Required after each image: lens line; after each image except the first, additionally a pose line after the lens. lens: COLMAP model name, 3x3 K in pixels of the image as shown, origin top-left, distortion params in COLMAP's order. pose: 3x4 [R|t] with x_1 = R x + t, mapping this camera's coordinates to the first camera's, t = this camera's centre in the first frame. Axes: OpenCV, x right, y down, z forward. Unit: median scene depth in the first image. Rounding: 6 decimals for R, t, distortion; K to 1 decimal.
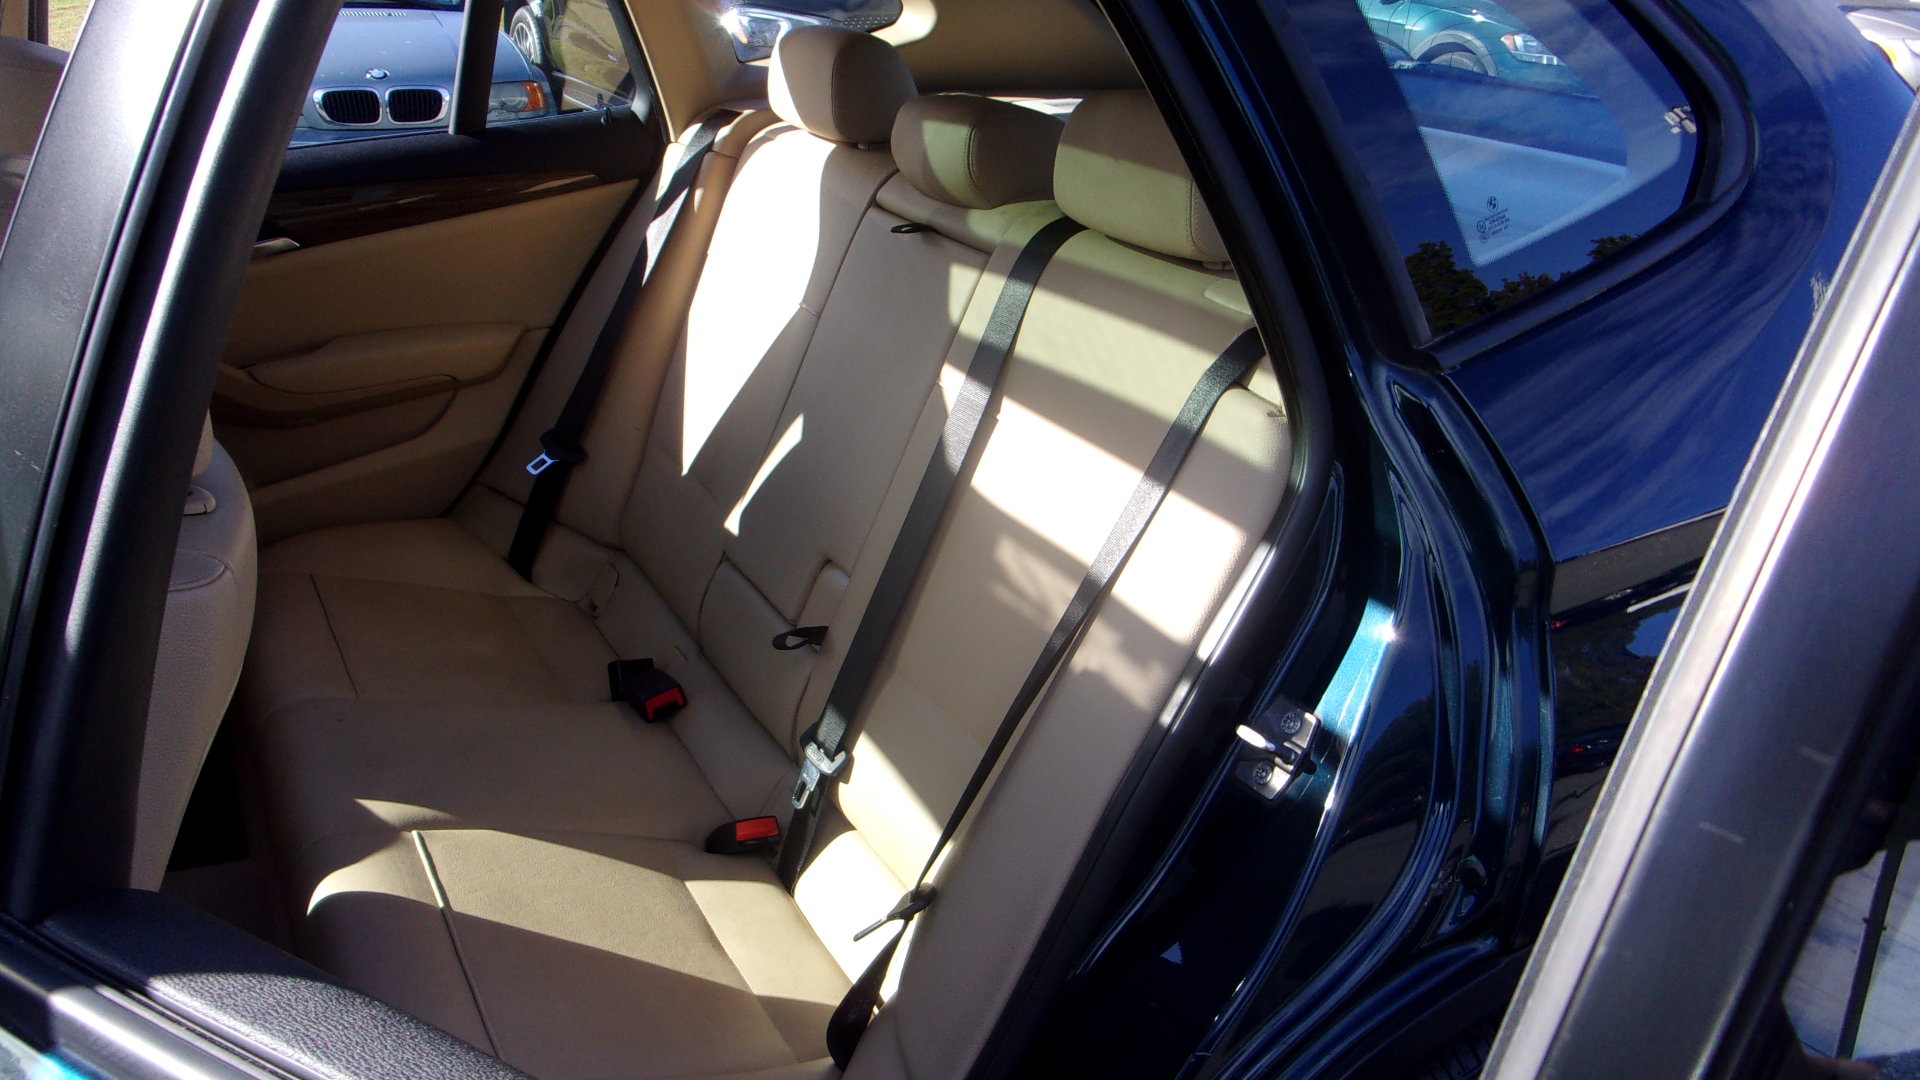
lens RADIAL K [[1681.0, 0, 955.1], [0, 1681.0, 538.4], [0, 0, 1]] dist [0.006311, -0.006935]
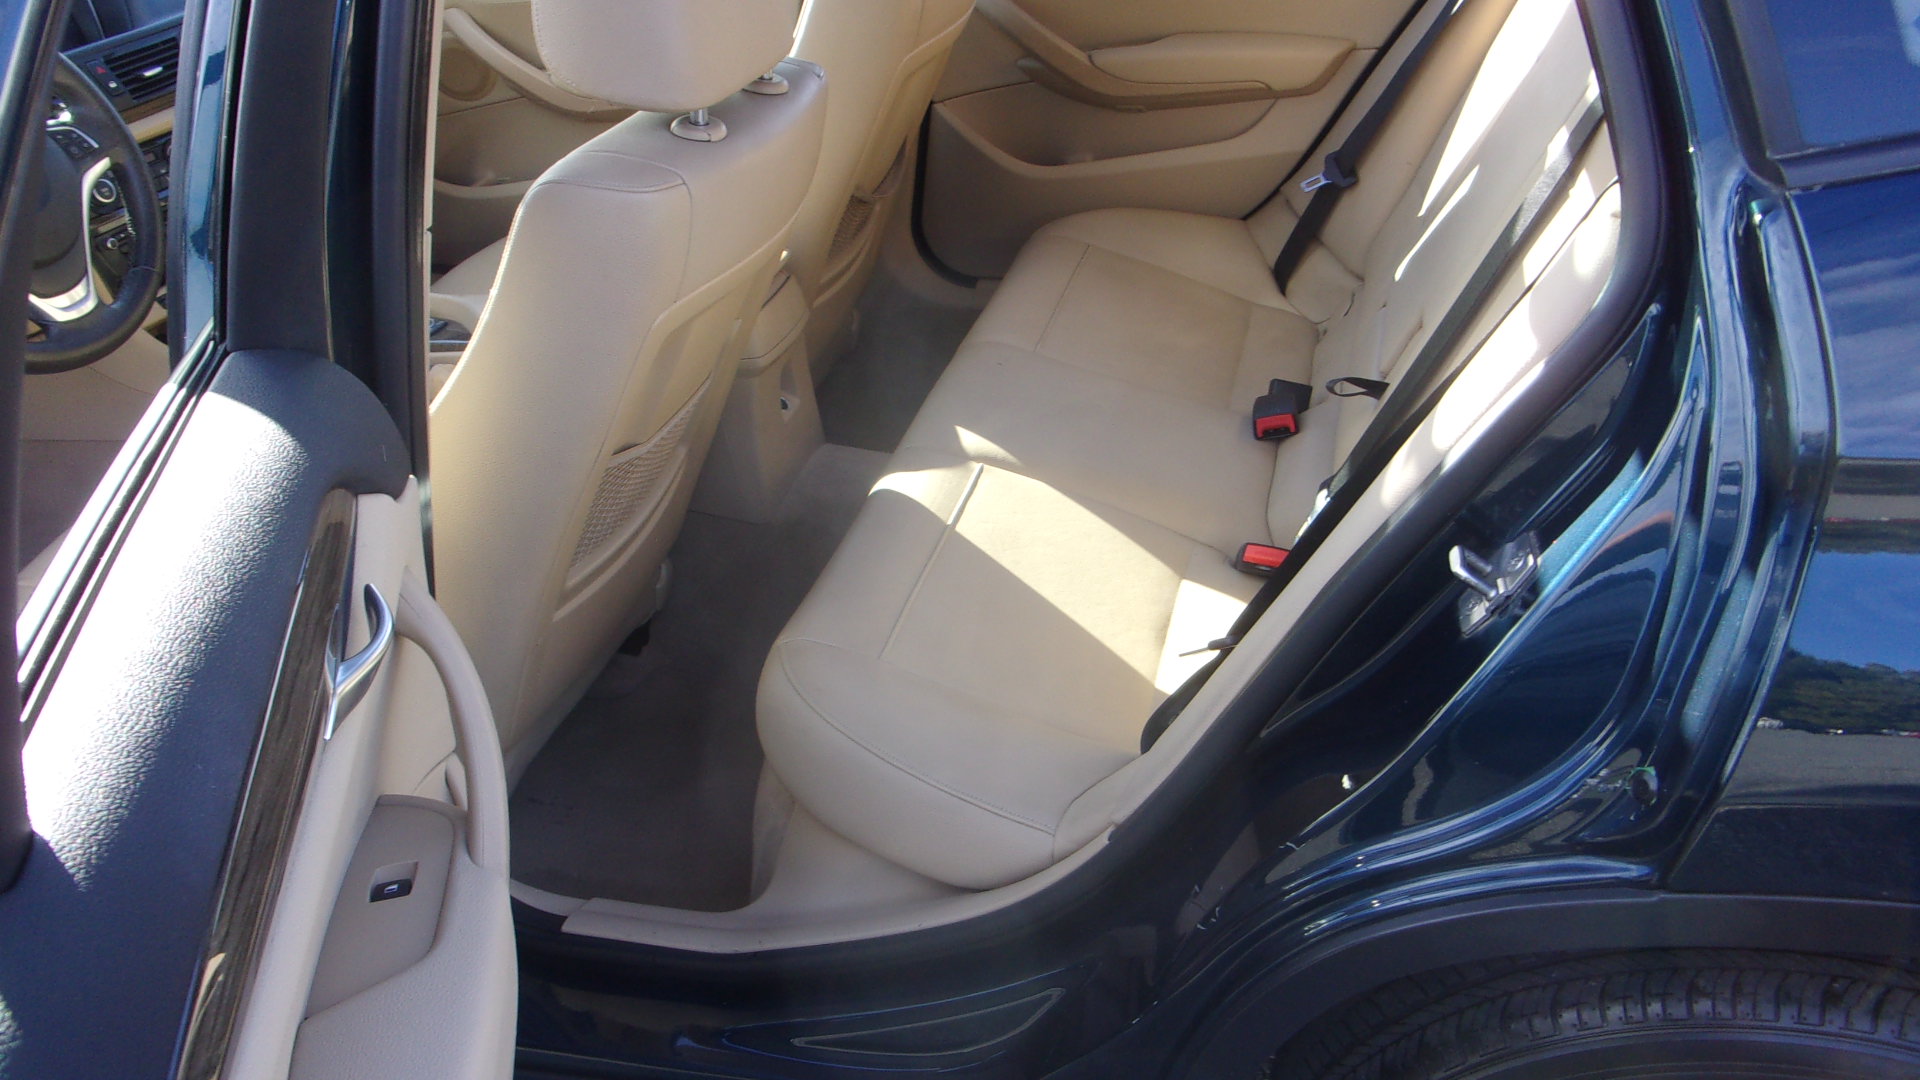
lens RADIAL K [[1681.0, 0, 958.9], [0, 1681.0, 545.3], [0, 0, 1]] dist [0.006311, -0.006935]
pose [[0.754286, 0.296700, -0.585681, 0.257647], [-0.198937, 0.953412, 0.226782, -0.023131], [0.625681, -0.054545, 0.778170, 0.055363]]
